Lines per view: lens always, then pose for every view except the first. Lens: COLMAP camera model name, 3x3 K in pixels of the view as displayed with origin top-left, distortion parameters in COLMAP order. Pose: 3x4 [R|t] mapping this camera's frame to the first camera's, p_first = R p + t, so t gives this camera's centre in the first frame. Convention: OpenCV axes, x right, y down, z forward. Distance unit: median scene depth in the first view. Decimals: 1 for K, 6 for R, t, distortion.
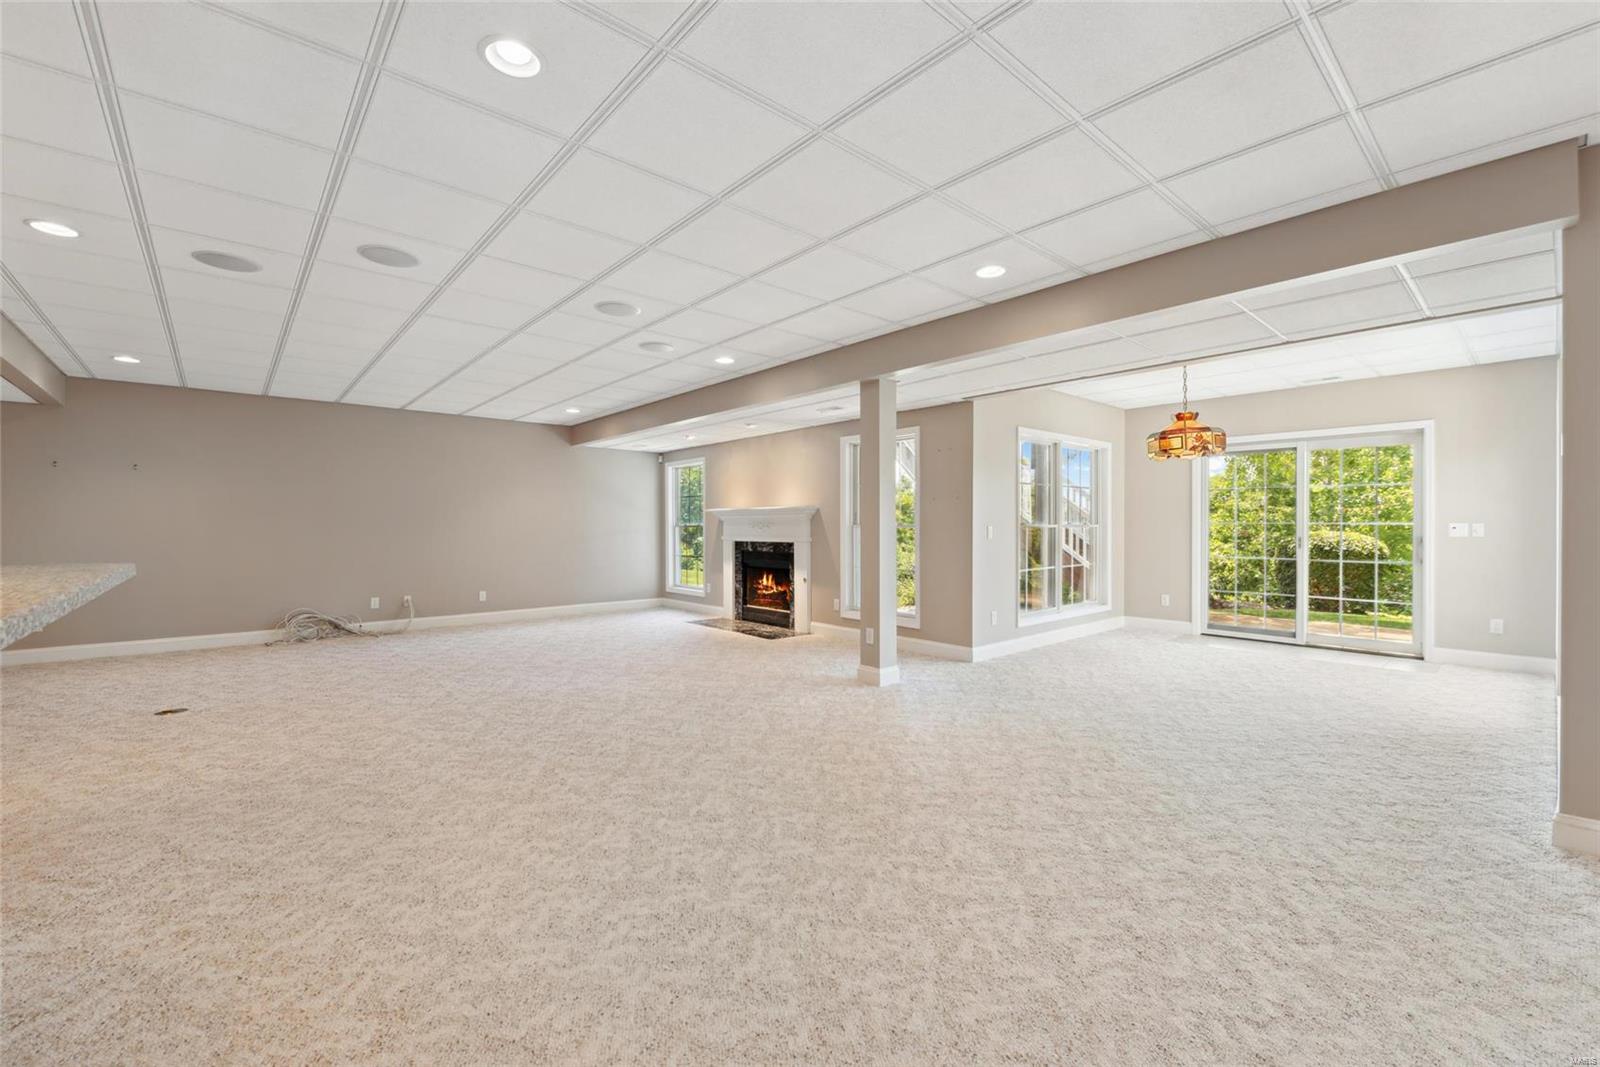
lens RADIAL K [[668.7, 0, 800.0], [0, 668.7, 533.5], [0, 0, 1]] dist [-0.001634, -0.000199]
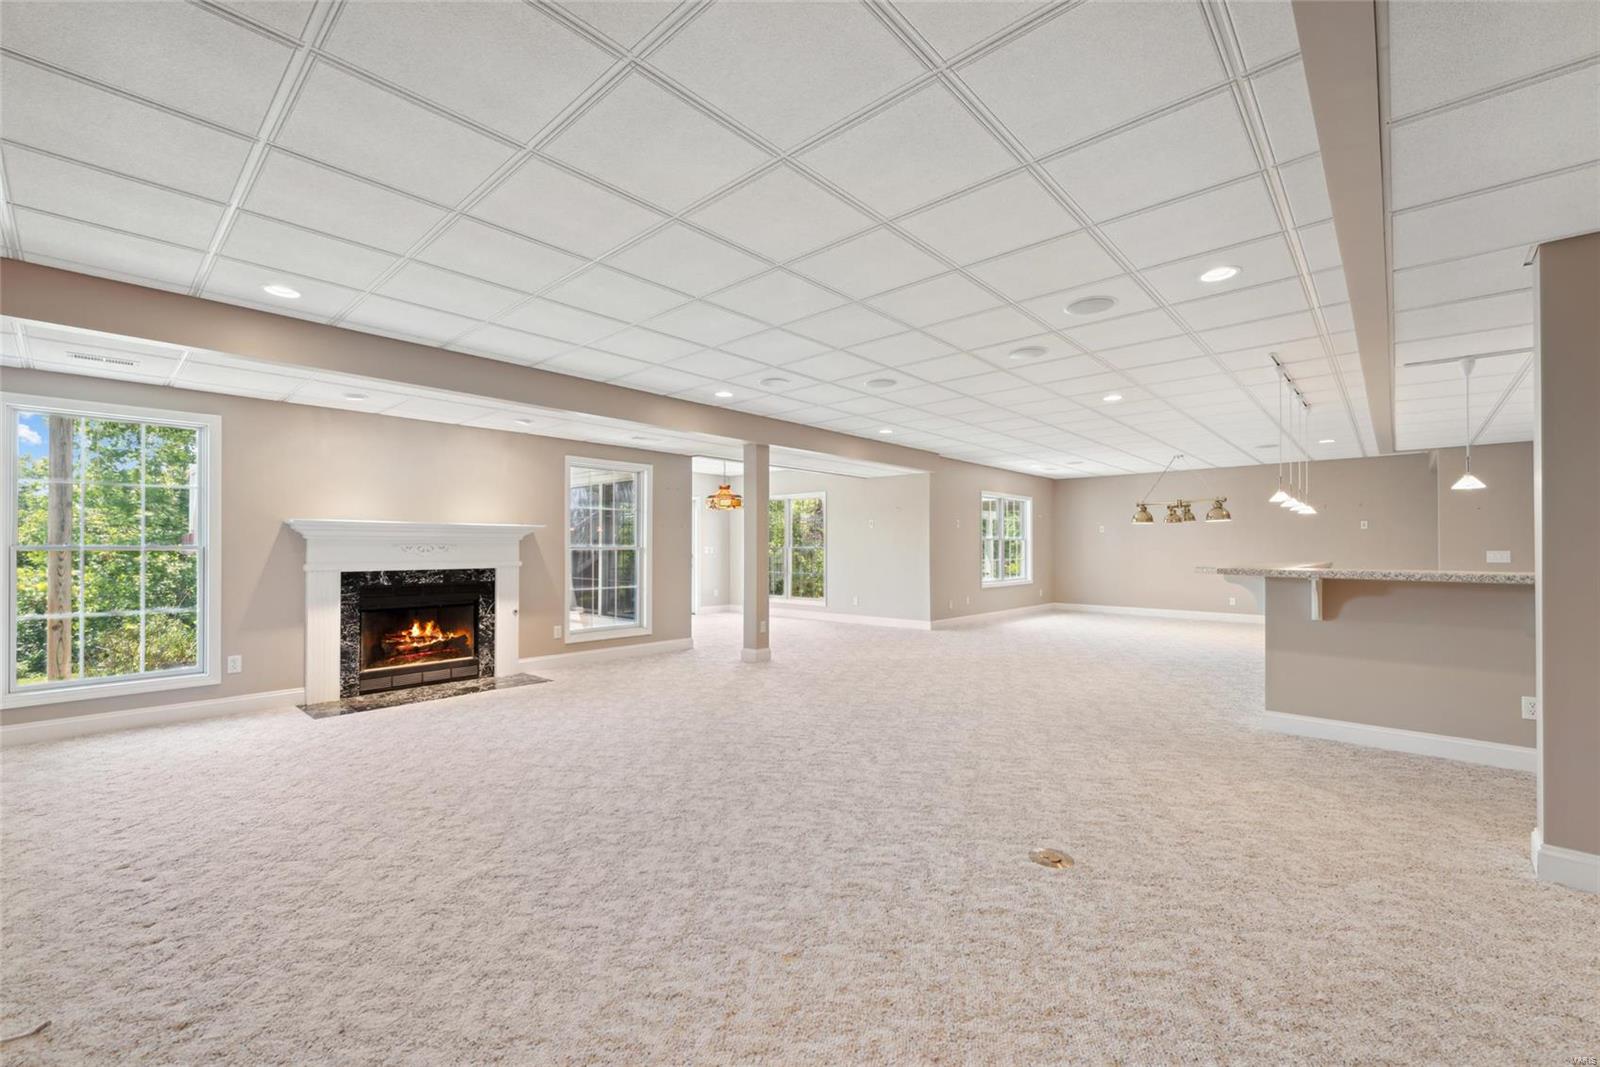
lens RADIAL K [[643.6, 0, 800.0], [0, 643.6, 533.5], [0, 0, 1]] dist [0.000262, 0.000013]
pose [[-0.121206, 0.027167, 0.992256, -0.825195], [0.014032, 0.999572, -0.025653, -0.003757], [-0.992528, 0.010814, -0.121535, 0.715585]]
